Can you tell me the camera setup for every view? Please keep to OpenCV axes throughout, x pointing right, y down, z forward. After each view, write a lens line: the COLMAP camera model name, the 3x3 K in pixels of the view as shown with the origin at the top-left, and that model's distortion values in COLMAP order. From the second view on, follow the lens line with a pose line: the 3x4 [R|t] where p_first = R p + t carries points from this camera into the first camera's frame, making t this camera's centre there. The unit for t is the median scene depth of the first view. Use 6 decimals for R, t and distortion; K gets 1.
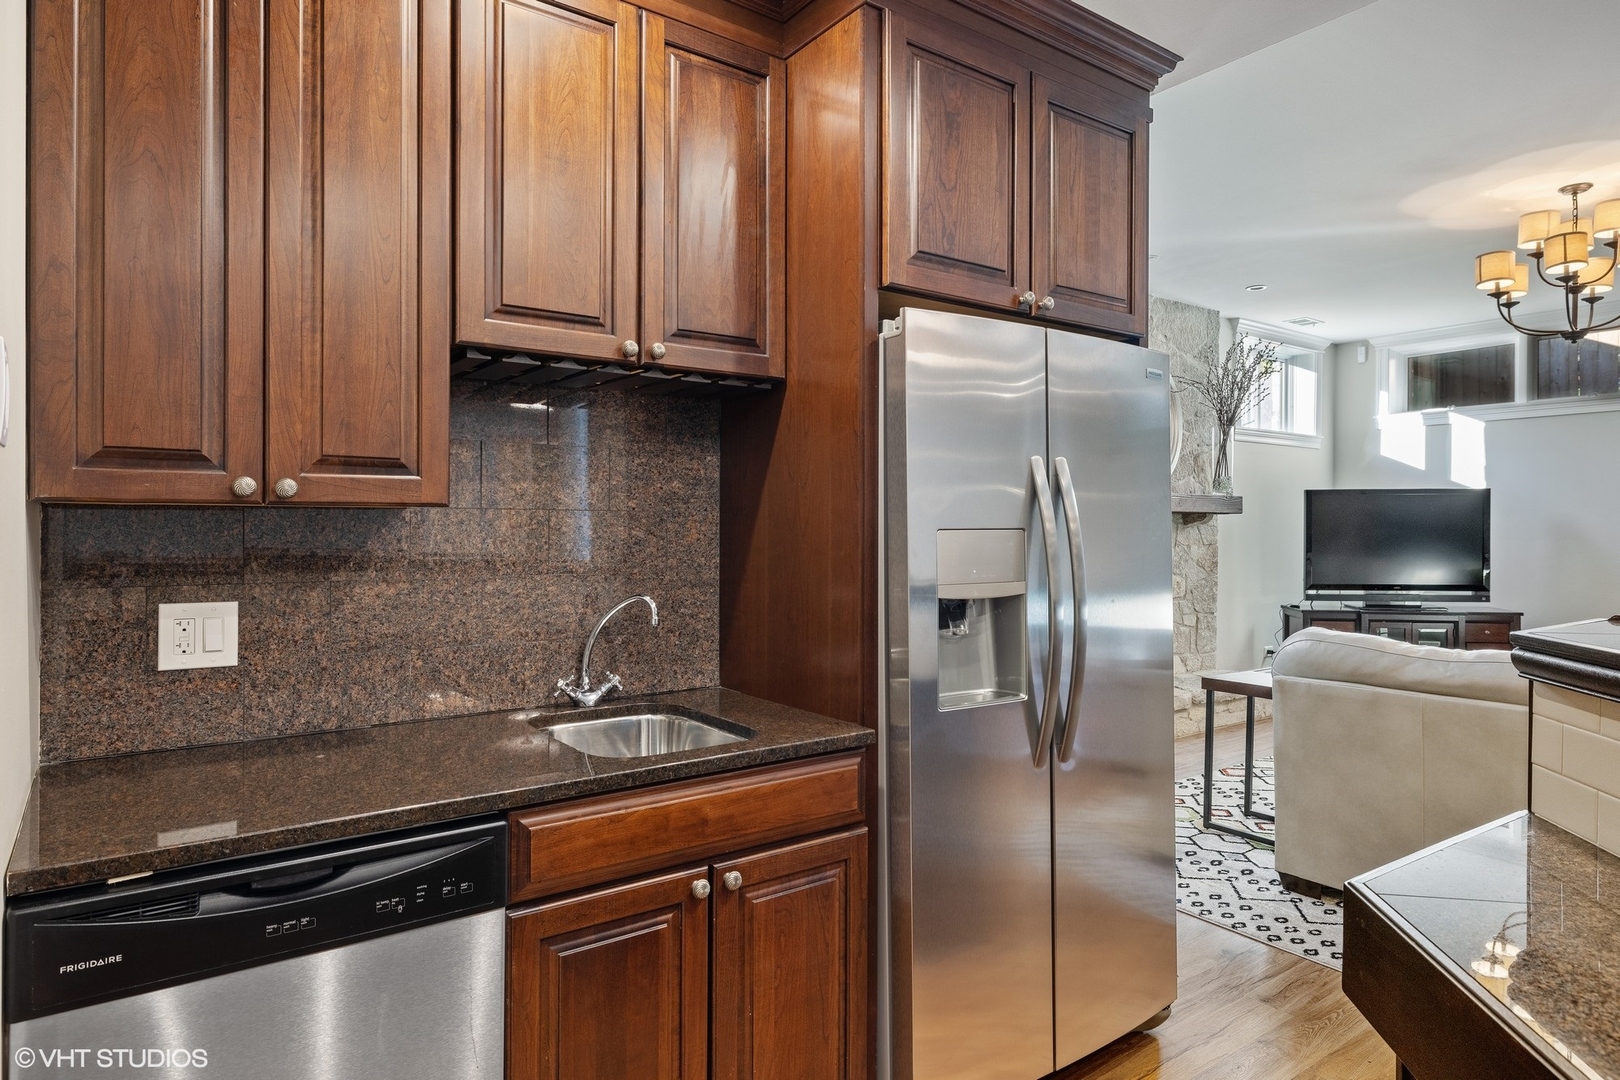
lens RADIAL K [[929.2, 0, 810.3], [0, 929.2, 525.2], [0, 0, 1]] dist [0.004370, -0.002420]
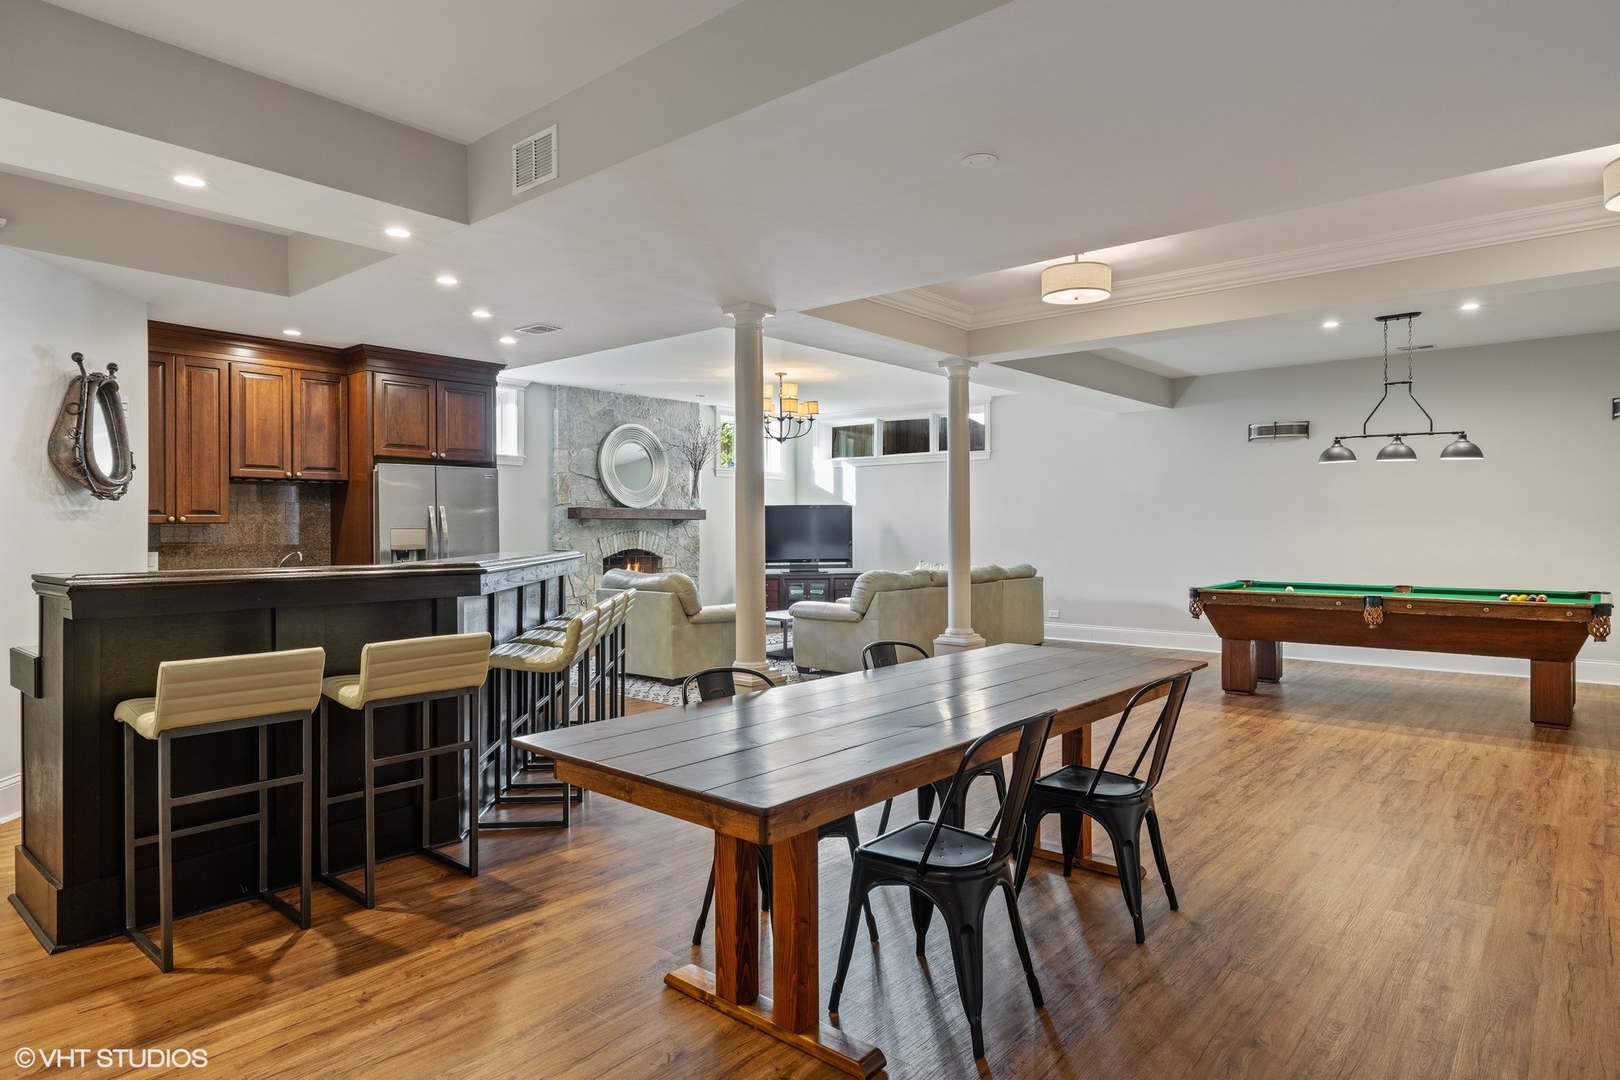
lens RADIAL K [[929.2, 0, 812.1], [0, 929.2, 533.9], [0, 0, 1]] dist [0.004370, -0.002420]
pose [[0.970878, -0.007490, 0.239459, 0.233458], [0.005487, 0.999944, 0.009031, -0.000045], [-0.239513, -0.007454, 0.970865, -0.757746]]
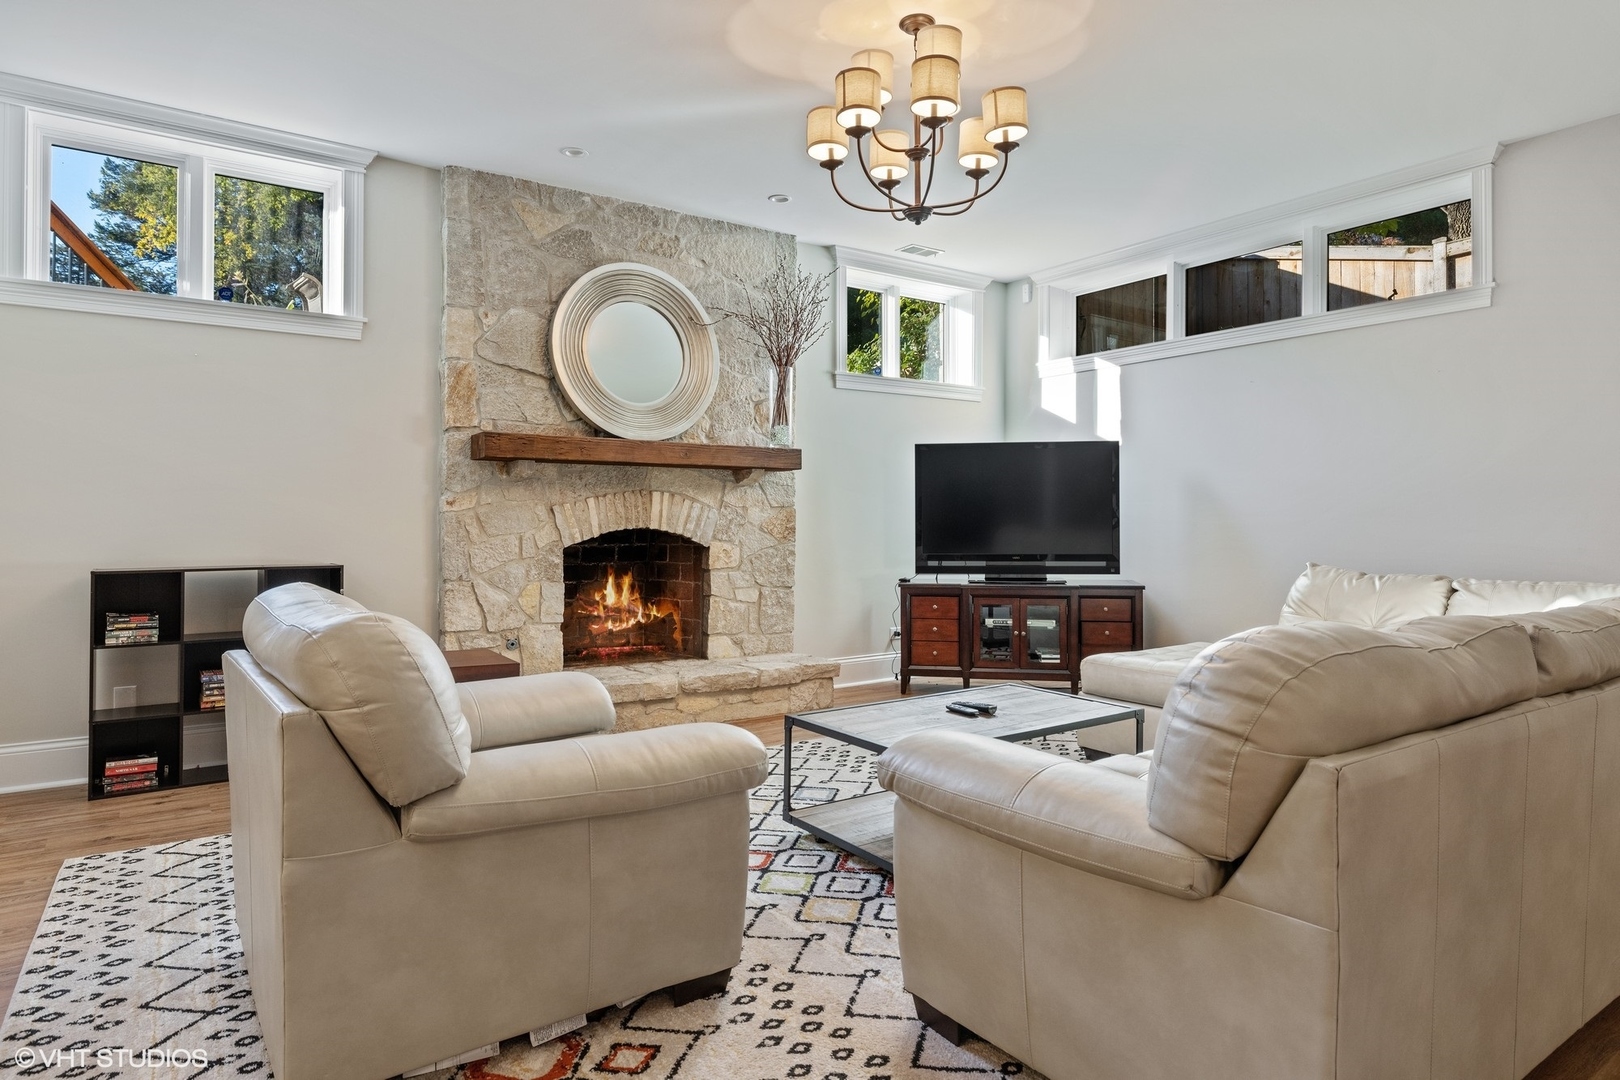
lens RADIAL K [[929.2, 0, 814.0], [0, 929.2, 512.3], [0, 0, 1]] dist [0.004370, -0.002420]
pose [[0.999837, -0.001646, -0.017997, 0.484672], [0.001571, 0.999990, -0.004189, 0.030014], [0.018003, 0.004160, 0.999829, 0.148017]]
